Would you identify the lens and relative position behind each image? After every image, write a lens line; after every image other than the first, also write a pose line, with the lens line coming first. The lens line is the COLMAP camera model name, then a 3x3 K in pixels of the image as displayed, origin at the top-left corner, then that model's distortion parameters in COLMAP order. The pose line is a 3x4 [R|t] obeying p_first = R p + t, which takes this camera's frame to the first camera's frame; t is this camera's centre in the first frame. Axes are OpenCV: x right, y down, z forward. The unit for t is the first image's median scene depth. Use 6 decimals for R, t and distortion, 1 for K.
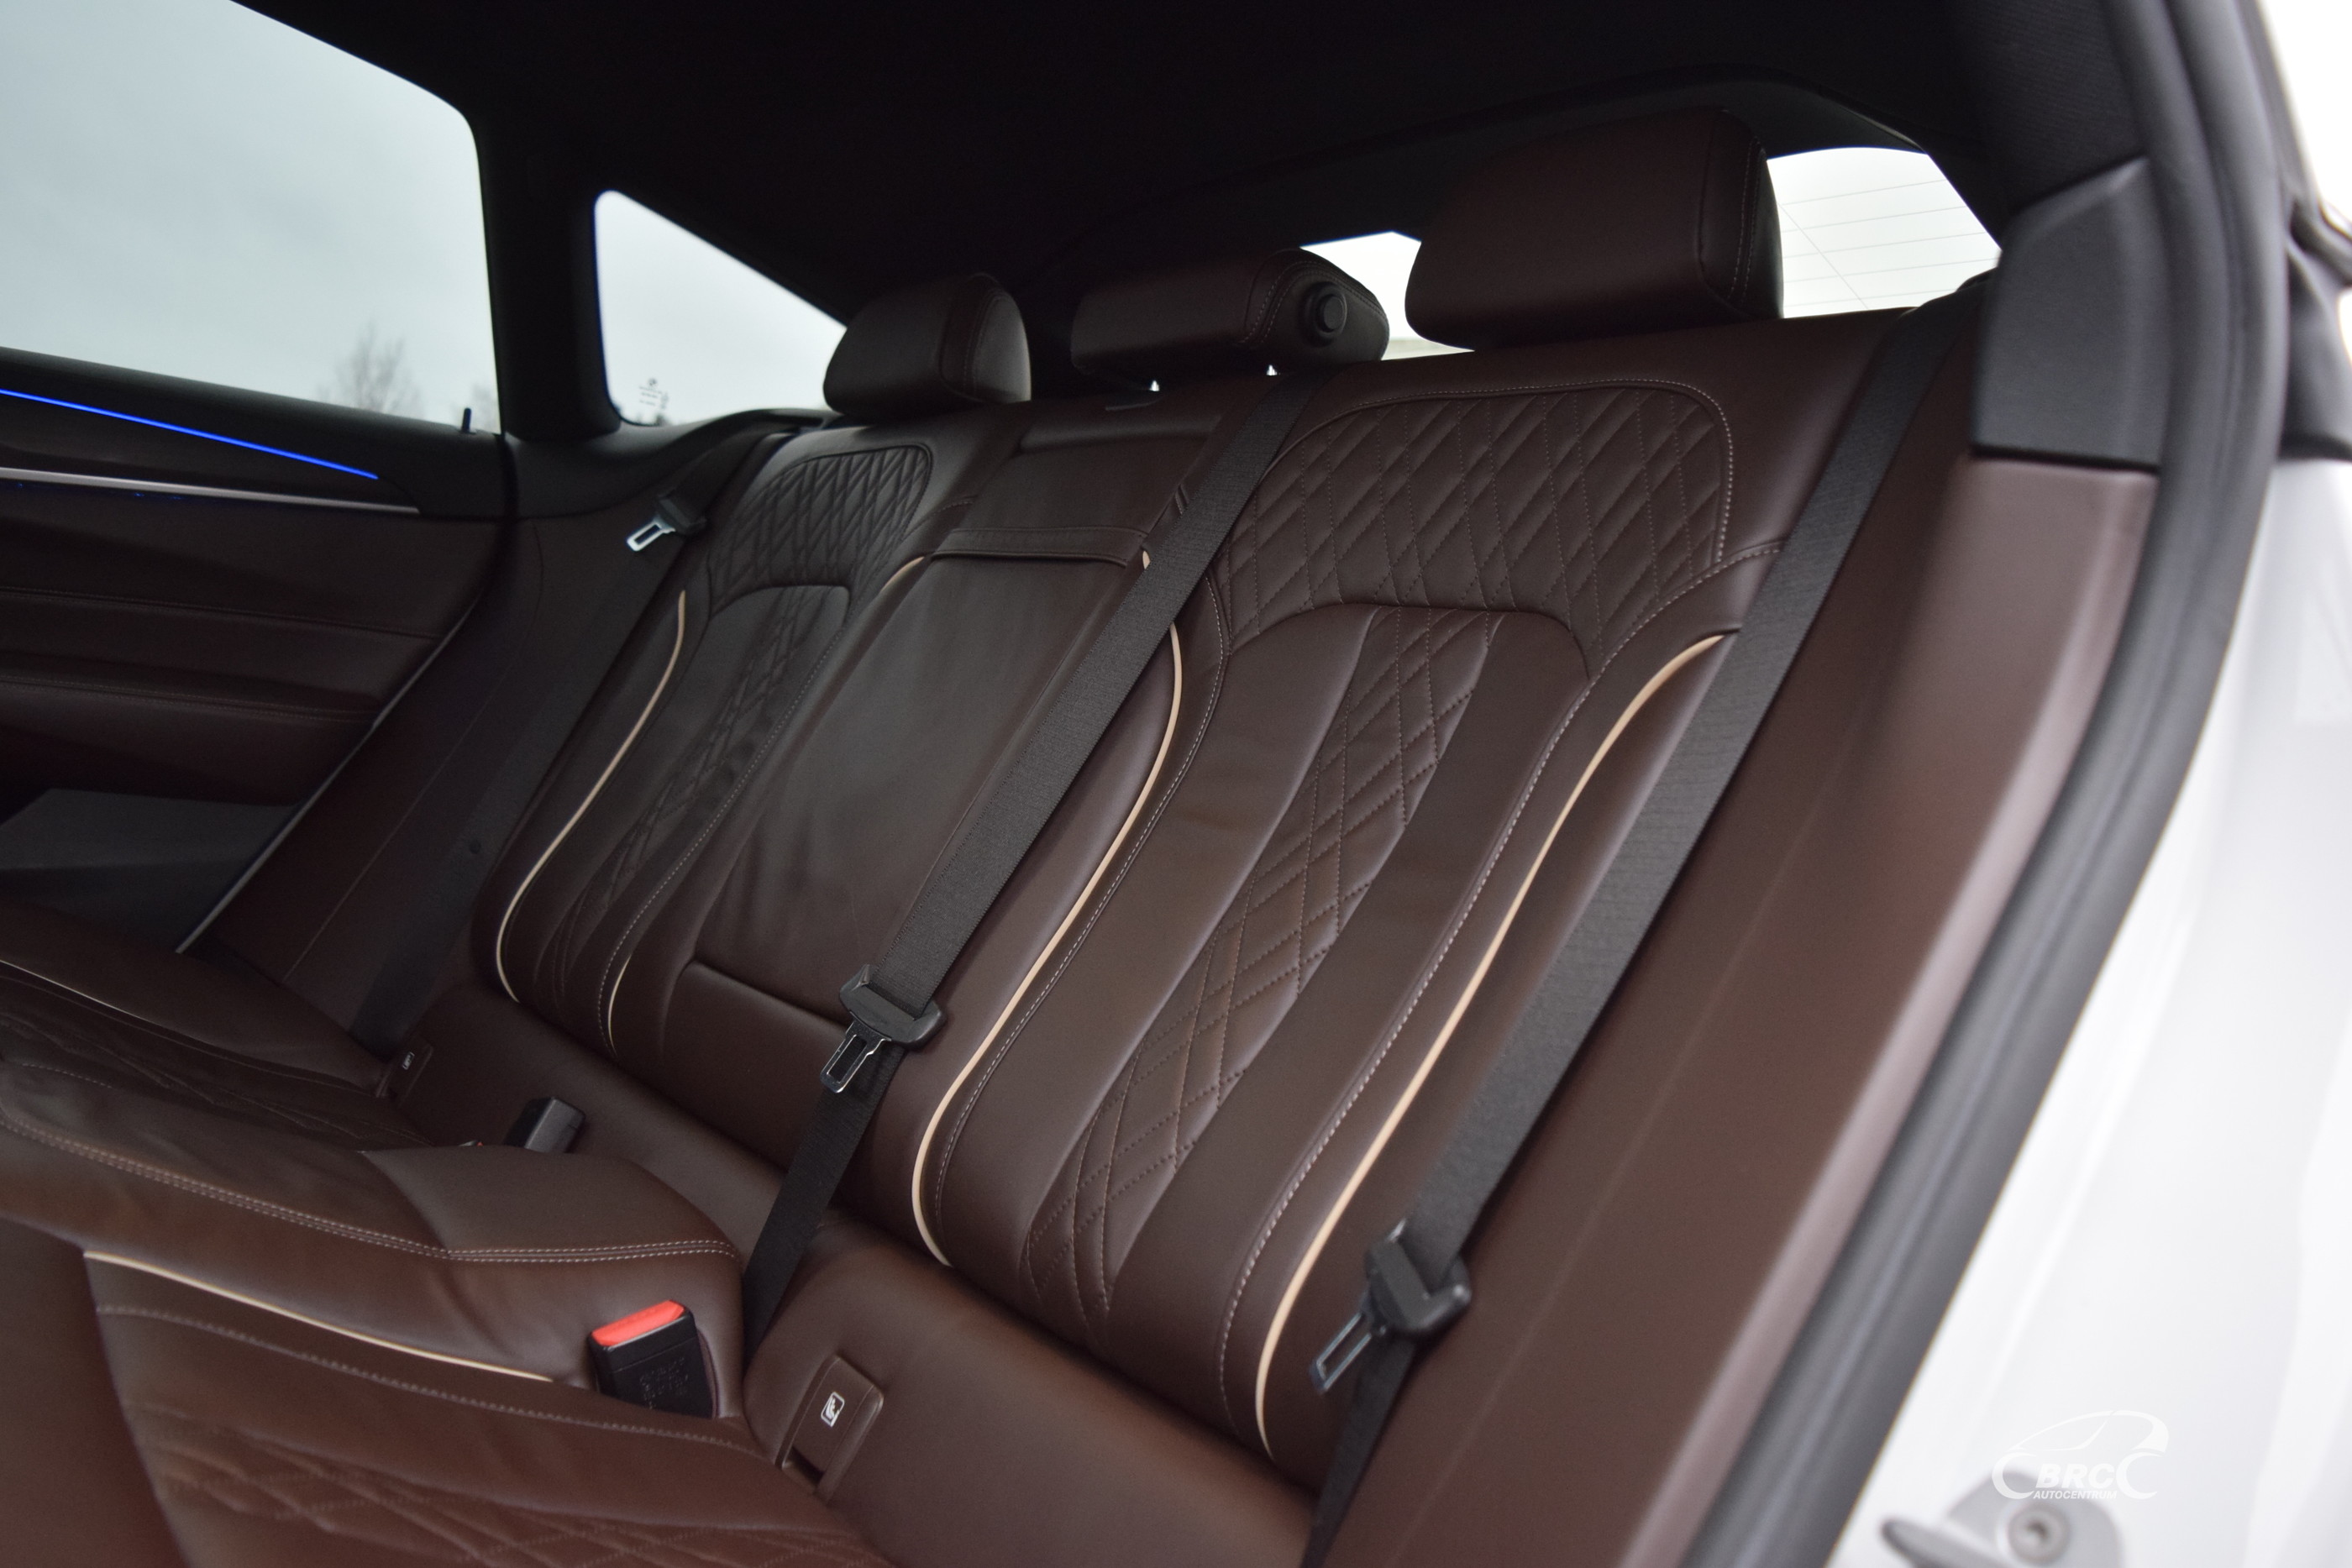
lens RADIAL K [[1847.6, 0, 1181.3], [0, 1847.6, 782.9], [0, 0, 1]] dist [-0.094411, 0.015503]
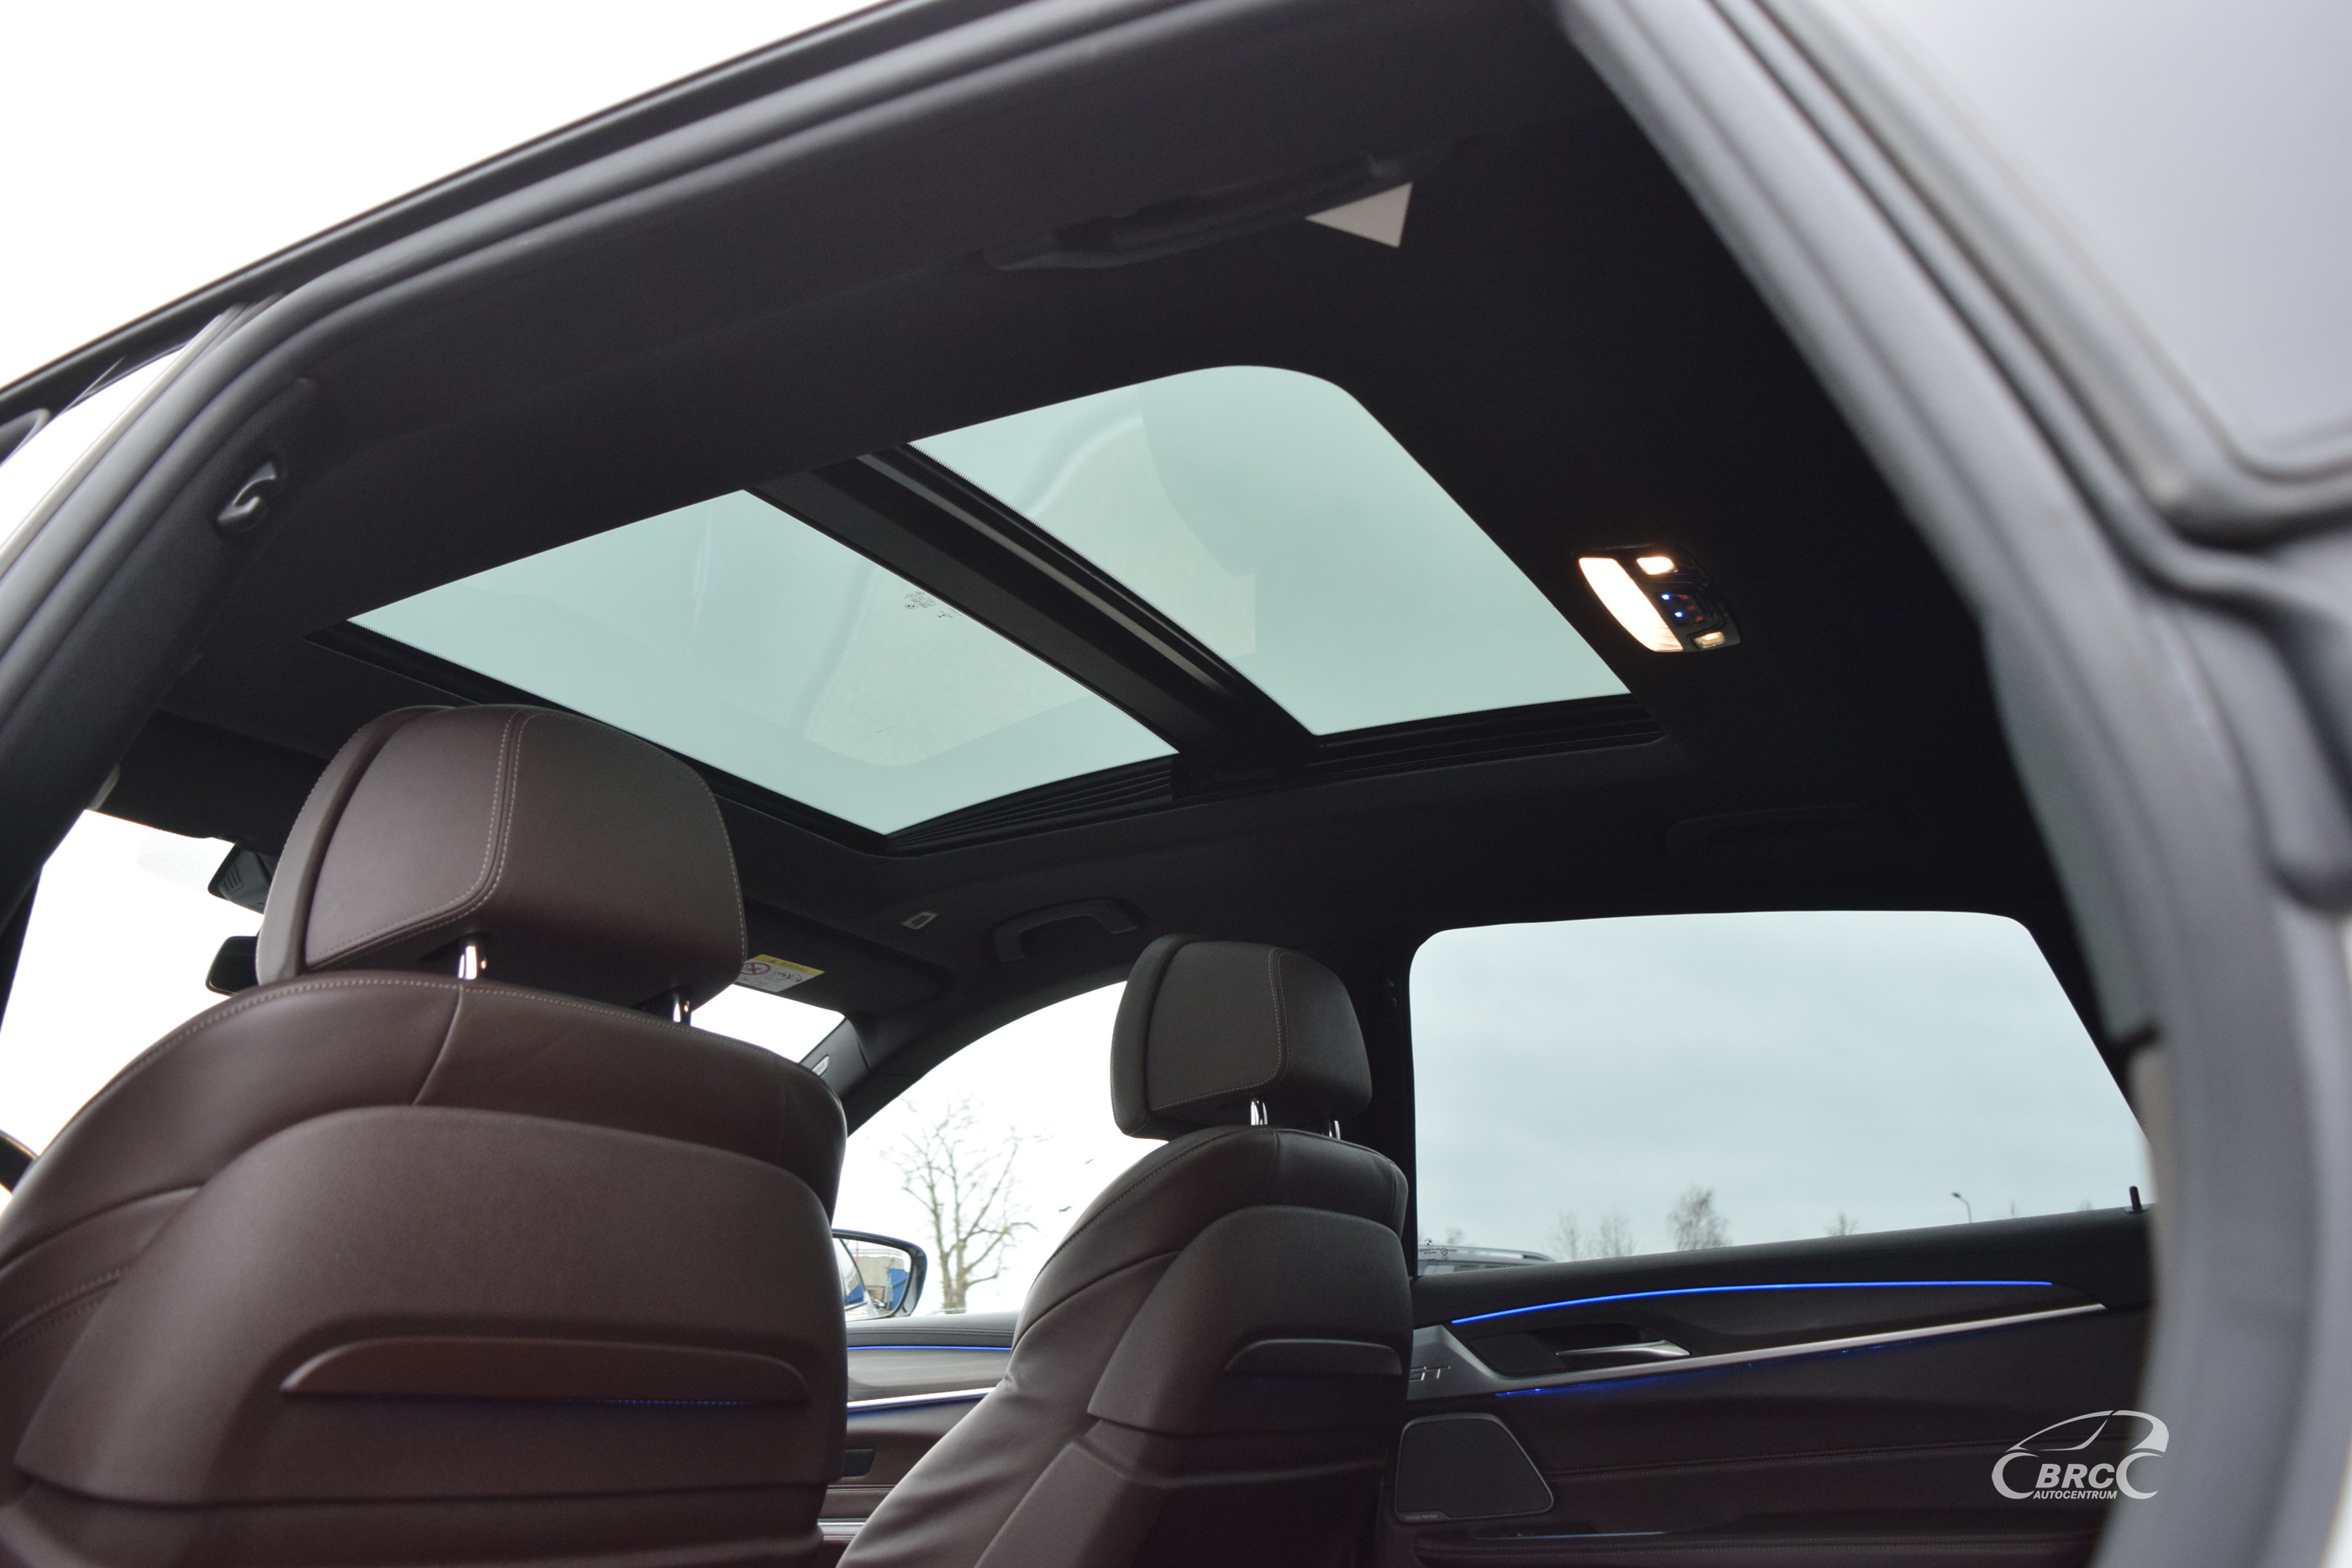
lens RADIAL K [[1847.6, 0, 1181.3], [0, 1847.6, 782.9], [0, 0, 1]] dist [-0.094411, 0.015503]
pose [[0.389746, -0.428813, -0.814995, 0.399888], [0.055676, 0.894330, -0.443930, -0.003256], [0.919238, 0.127644, 0.372436, 0.210420]]
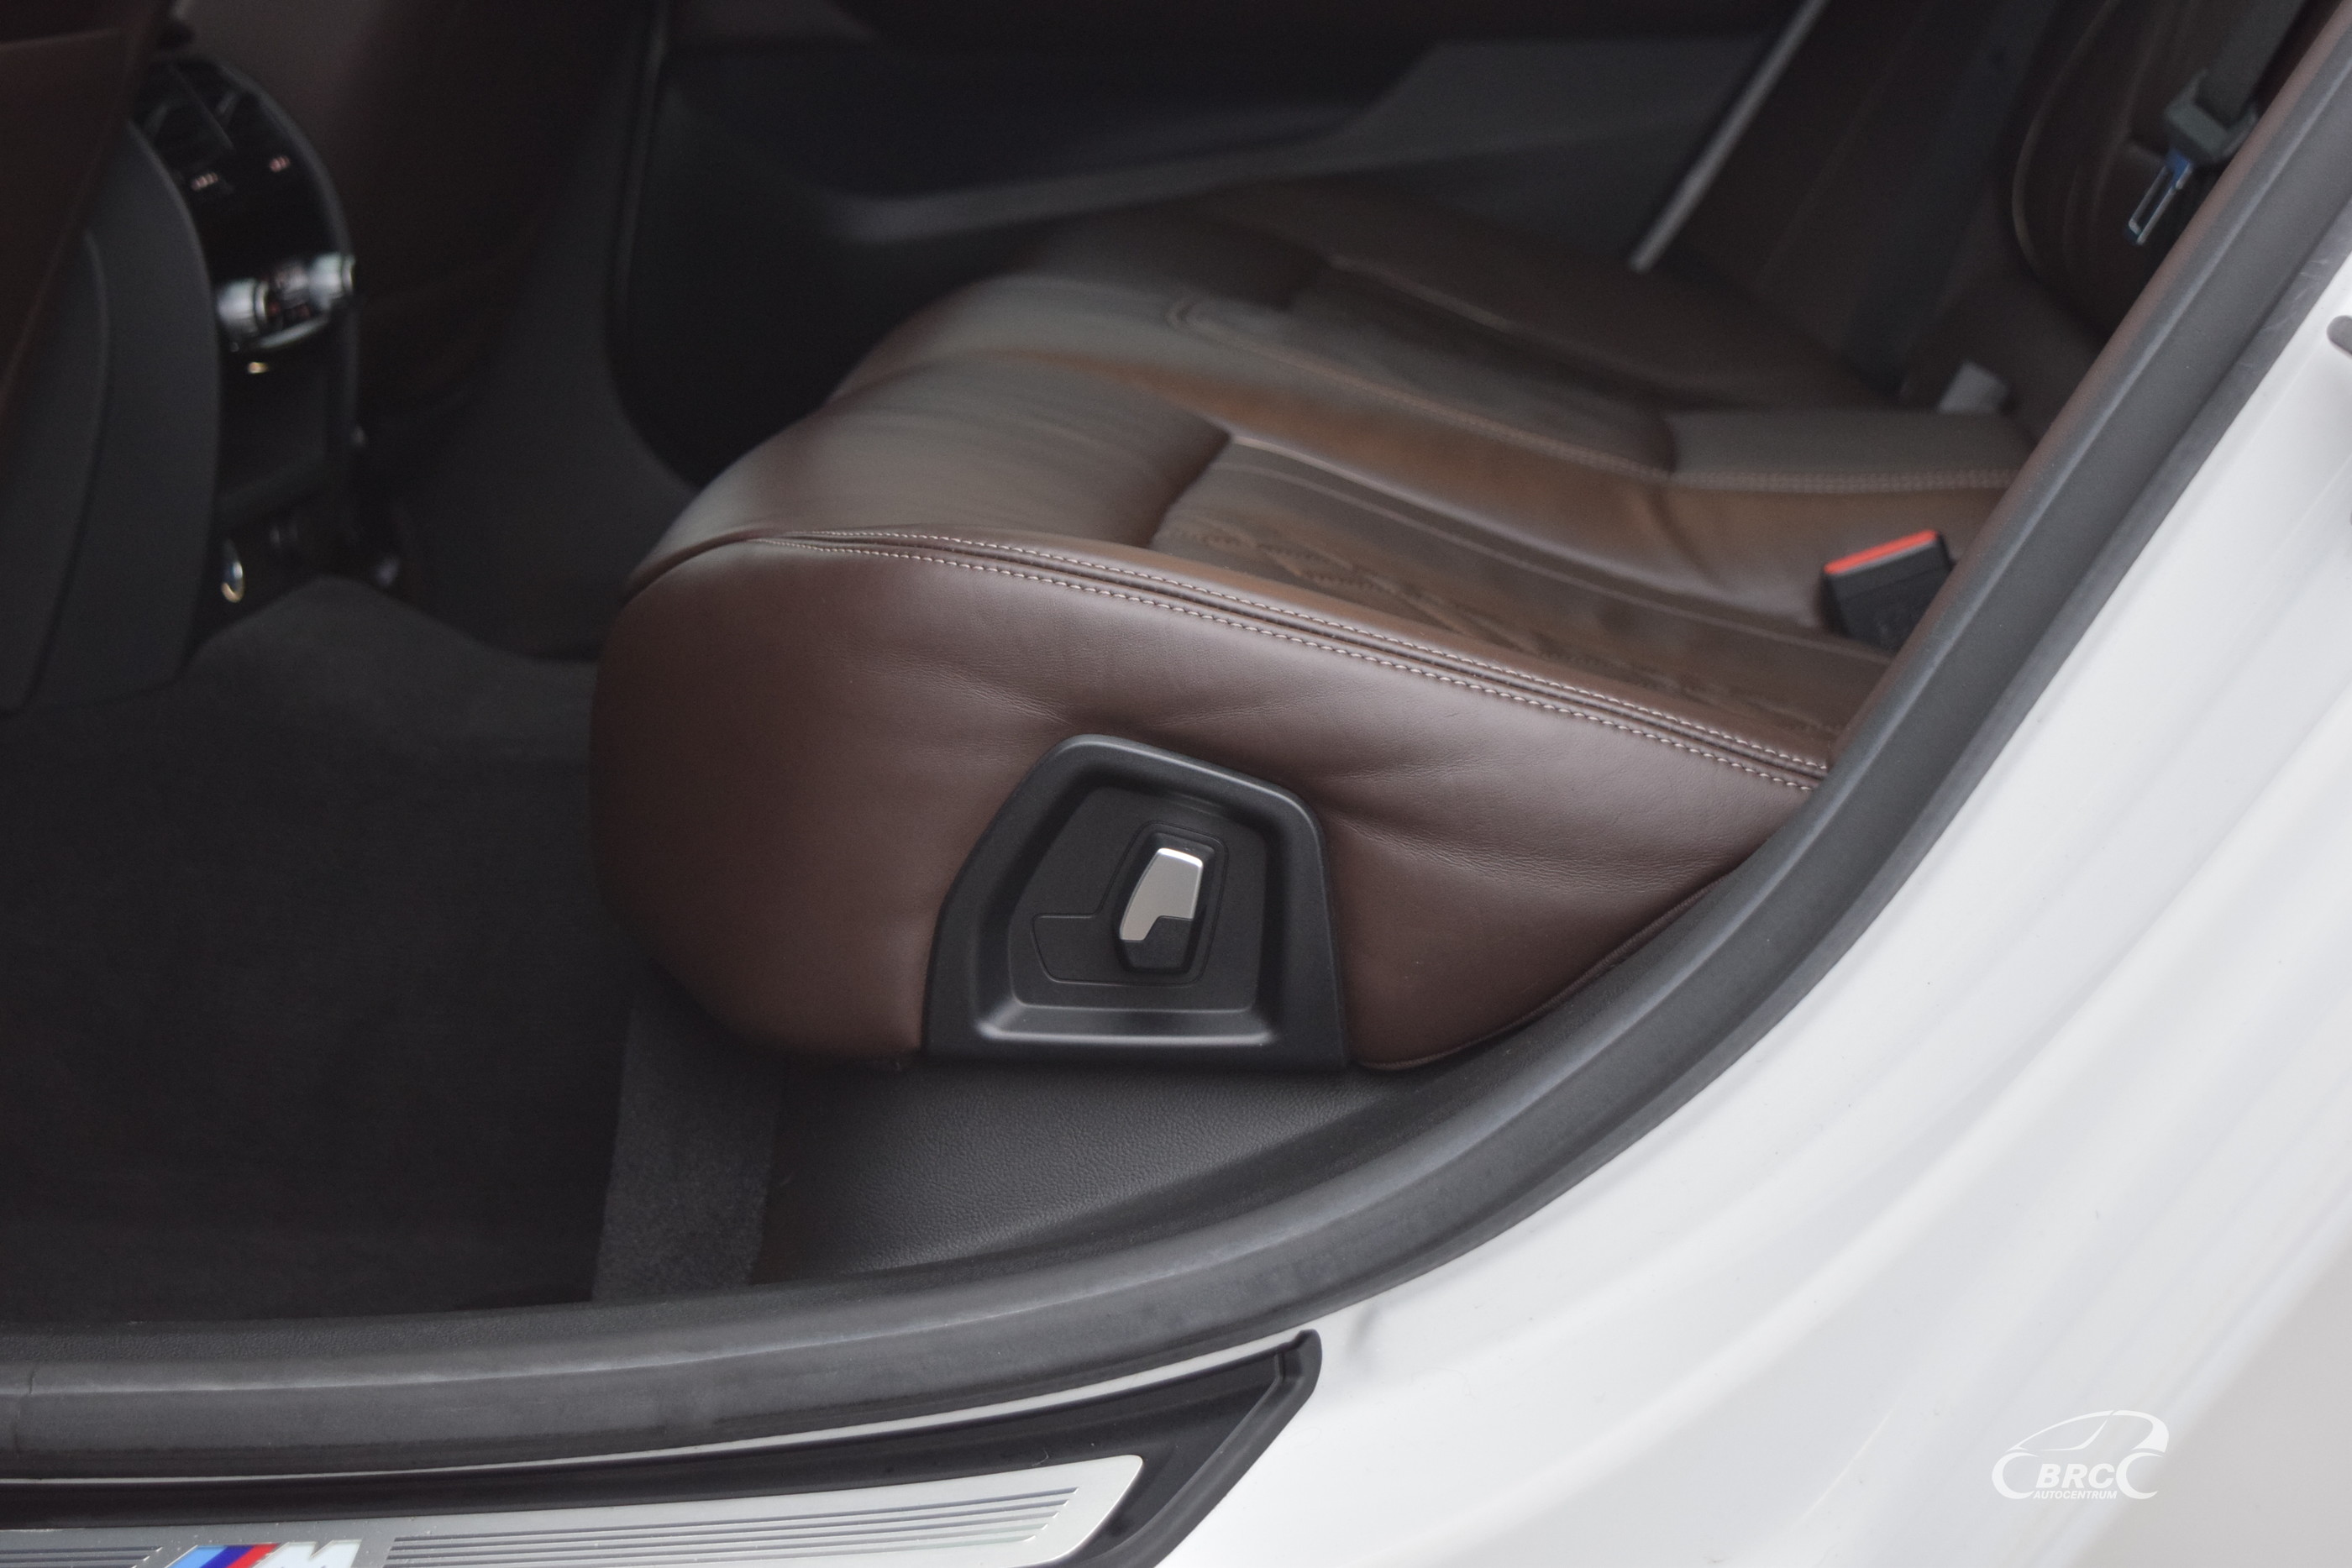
lens RADIAL K [[4156.9, 0, 1183.3], [0, 4156.9, 781.6], [0, 0, 1]] dist [0.016497, 0.025063]
pose [[0.728619, 0.000600, -0.684919, 0.532099], [0.101390, 0.988888, 0.108725, 0.129260], [0.677373, -0.148663, 0.720462, -0.378450]]
